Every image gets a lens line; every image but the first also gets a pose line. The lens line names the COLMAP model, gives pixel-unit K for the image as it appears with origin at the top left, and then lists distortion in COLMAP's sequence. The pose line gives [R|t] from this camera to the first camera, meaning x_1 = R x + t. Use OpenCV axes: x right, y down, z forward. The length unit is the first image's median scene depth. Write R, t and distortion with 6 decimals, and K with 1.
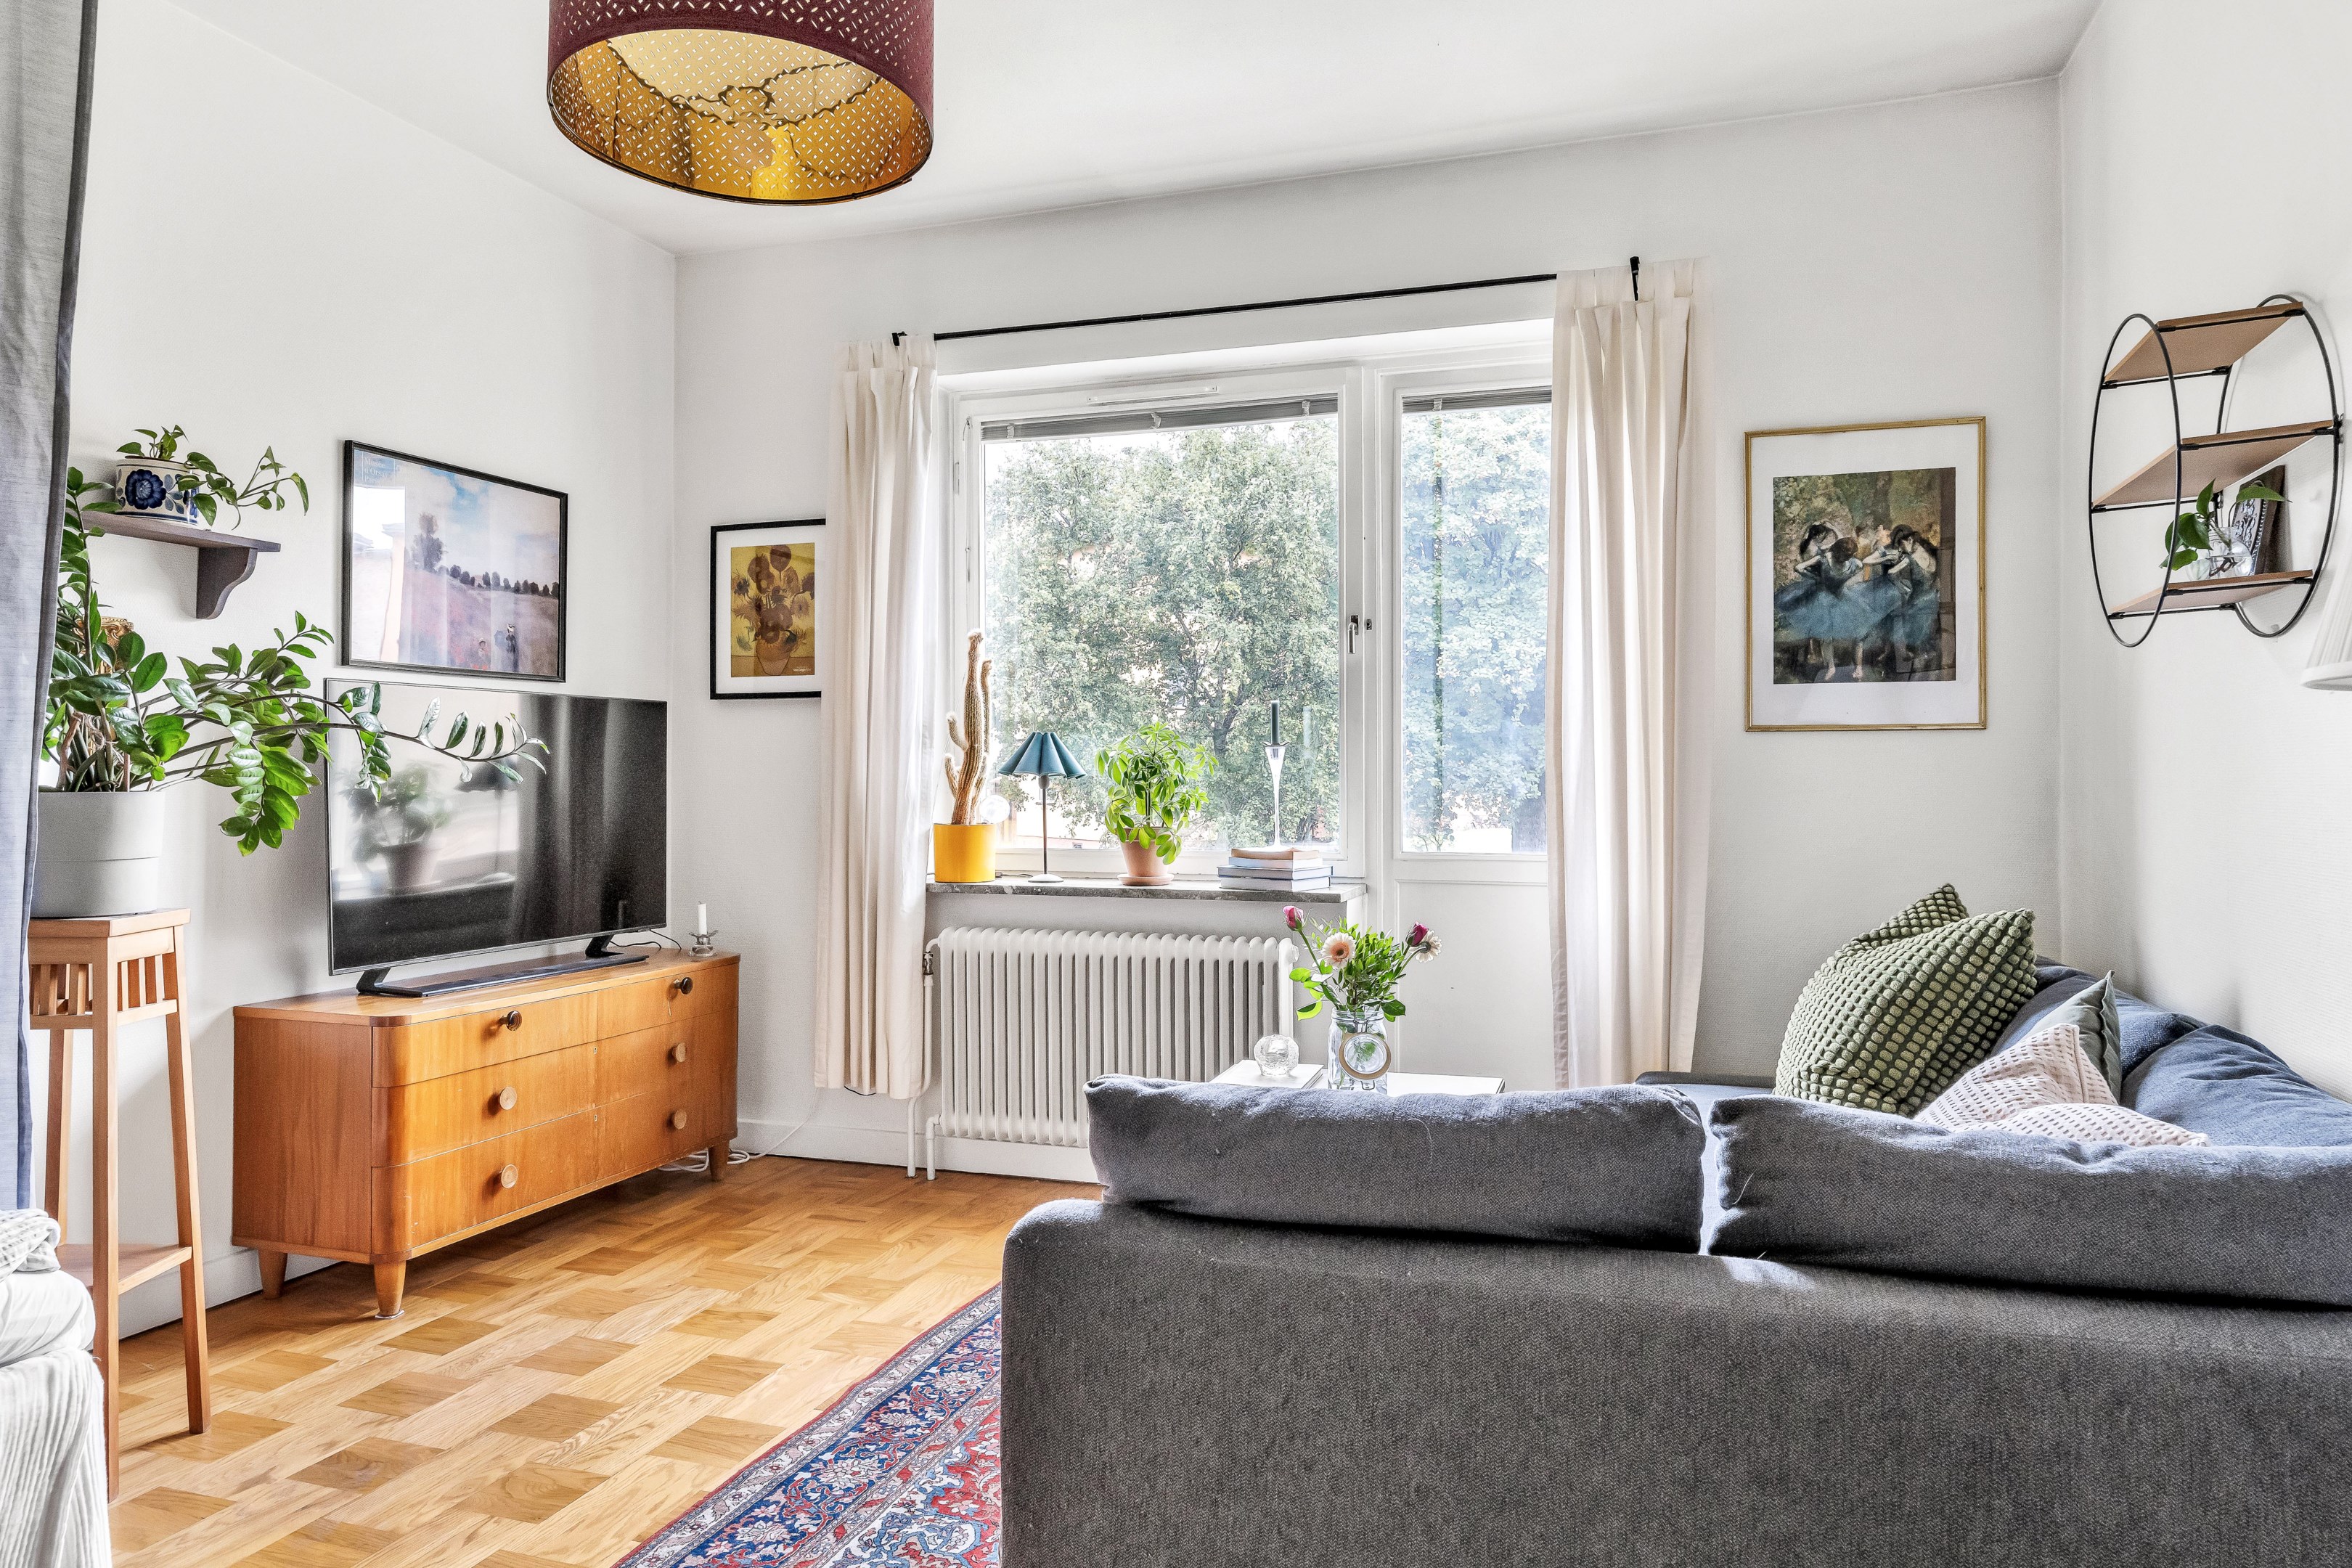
lens RADIAL K [[1557.0, 0, 1176.0], [0, 1557.0, 784.0], [0, 0, 1]] dist [-0.003910, -0.001703]
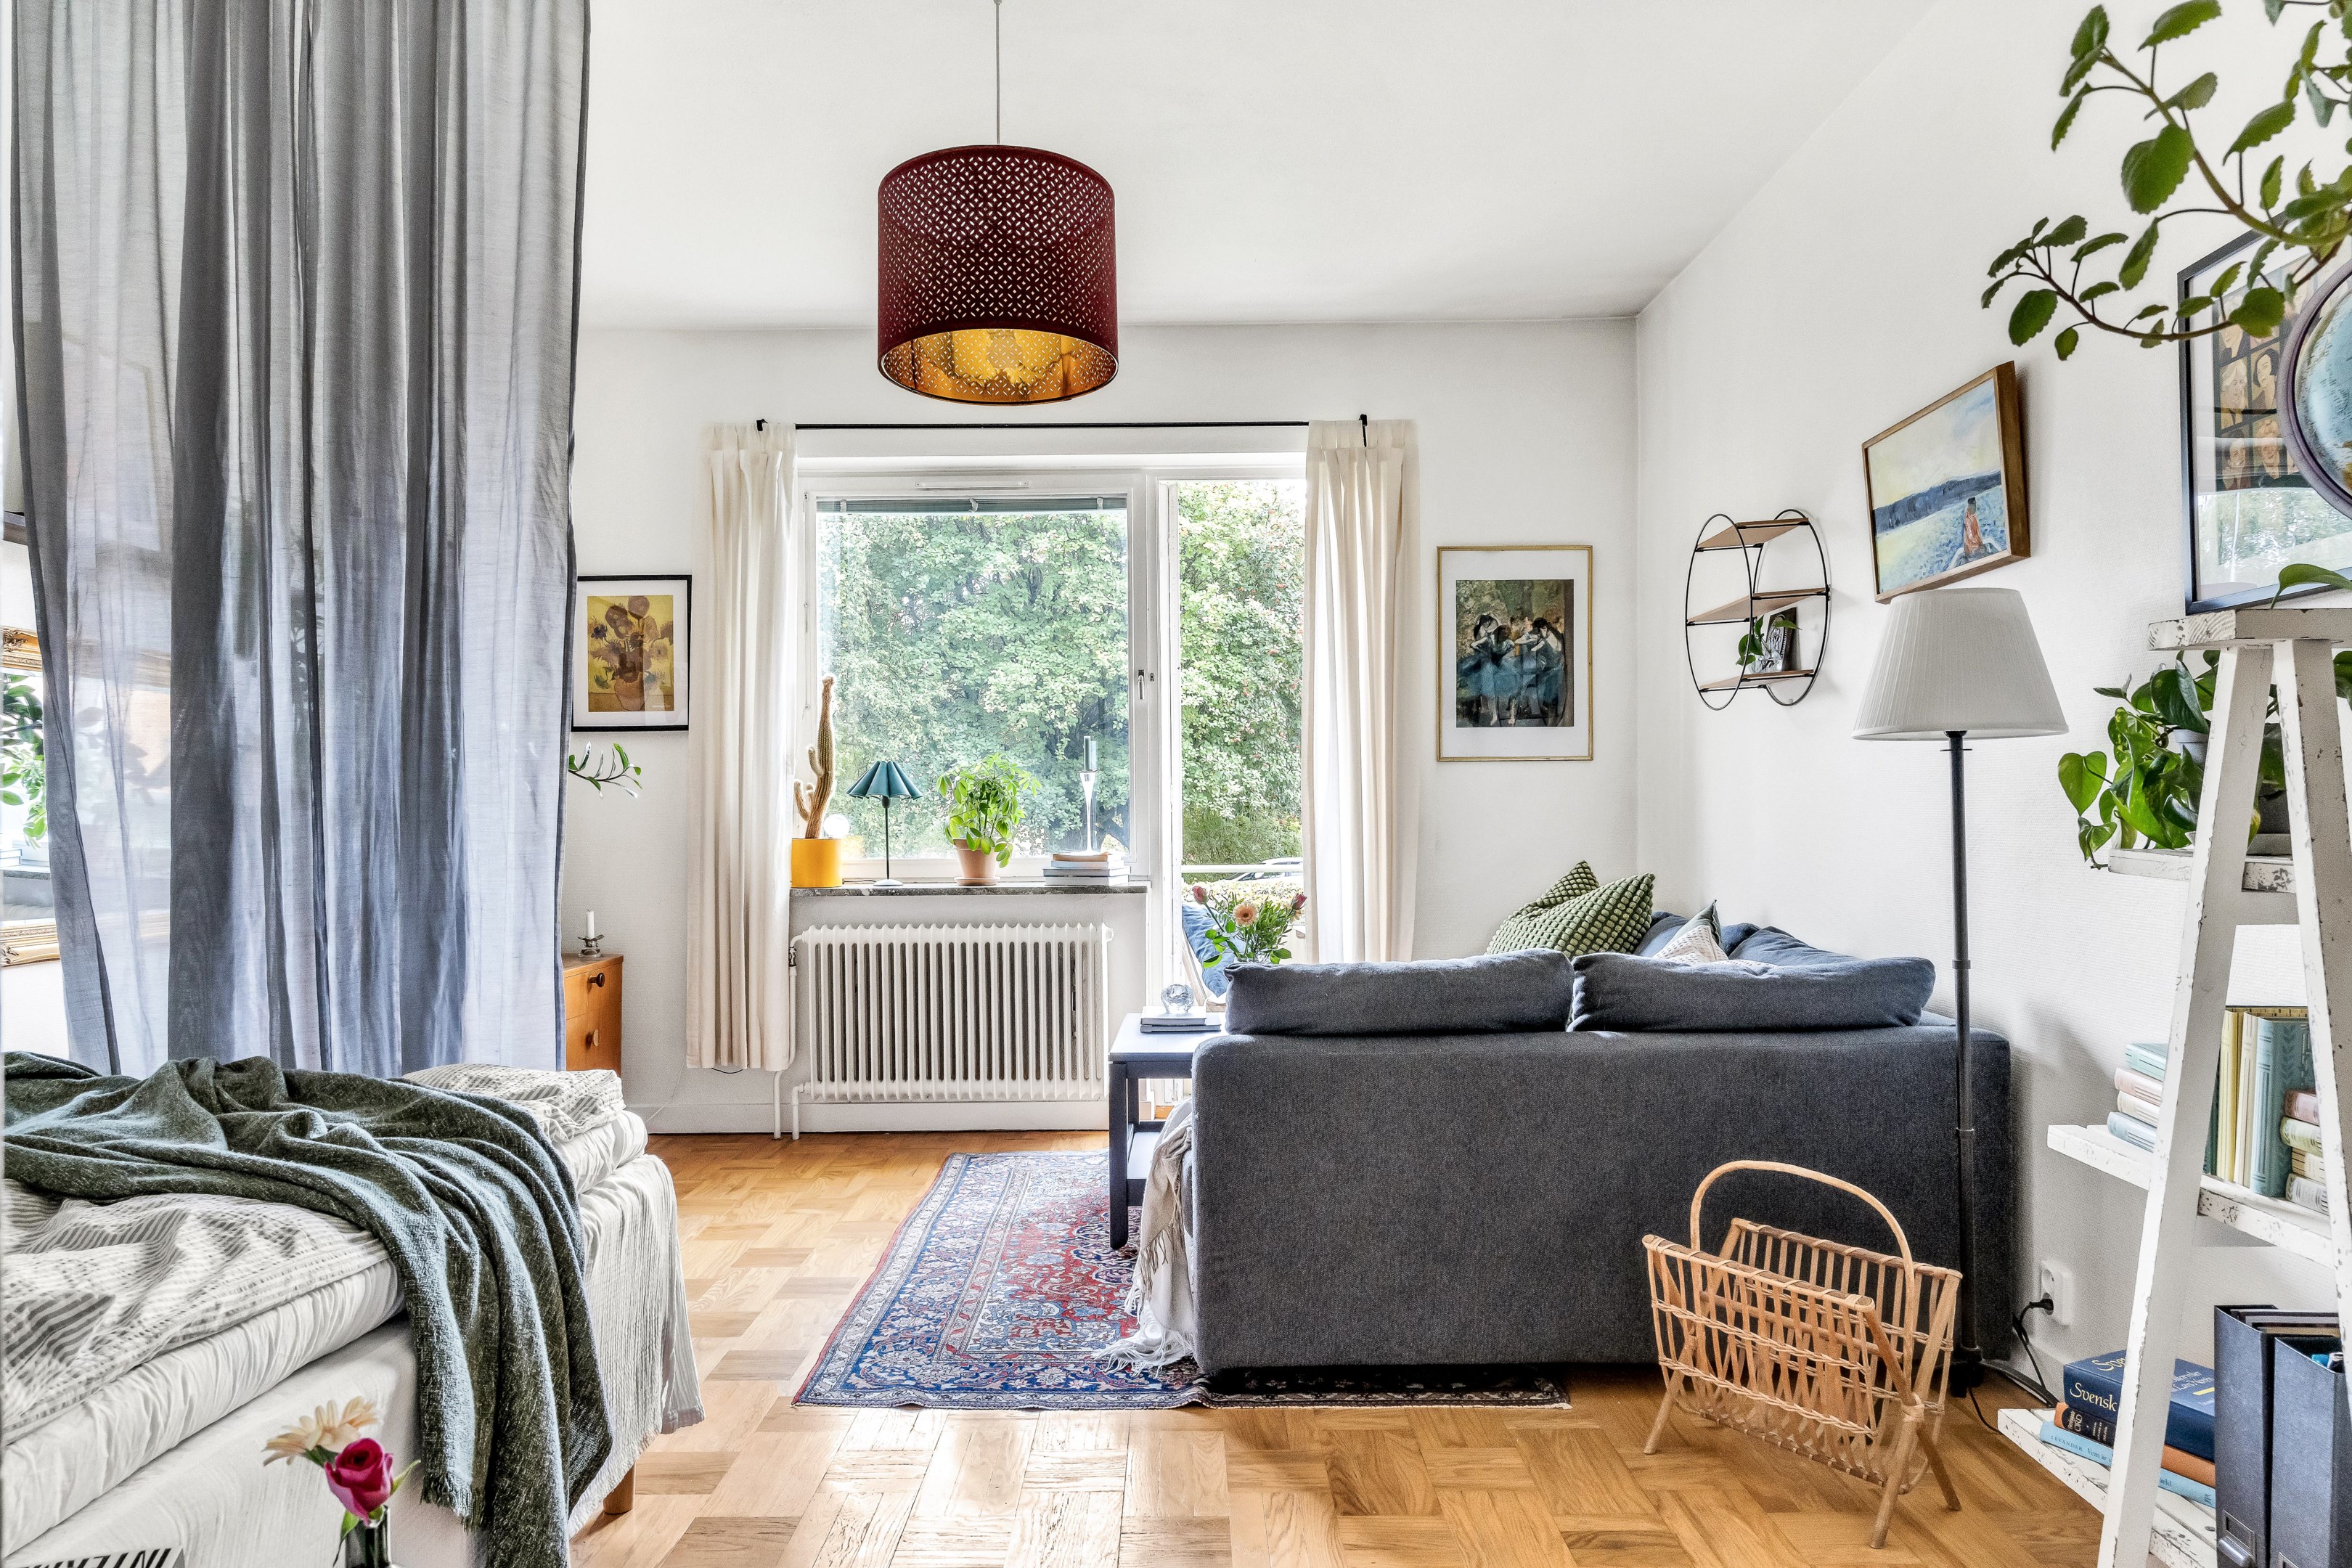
lens RADIAL K [[1617.4, 0, 1192.9], [0, 1617.4, 820.4], [0, 0, 1]] dist [-0.008384, 0.000172]
pose [[0.947531, -0.008643, 0.319547, -0.303783], [0.008737, 0.999961, 0.001138, 0.015143], [-0.319545, 0.001714, 0.947570, -0.298521]]
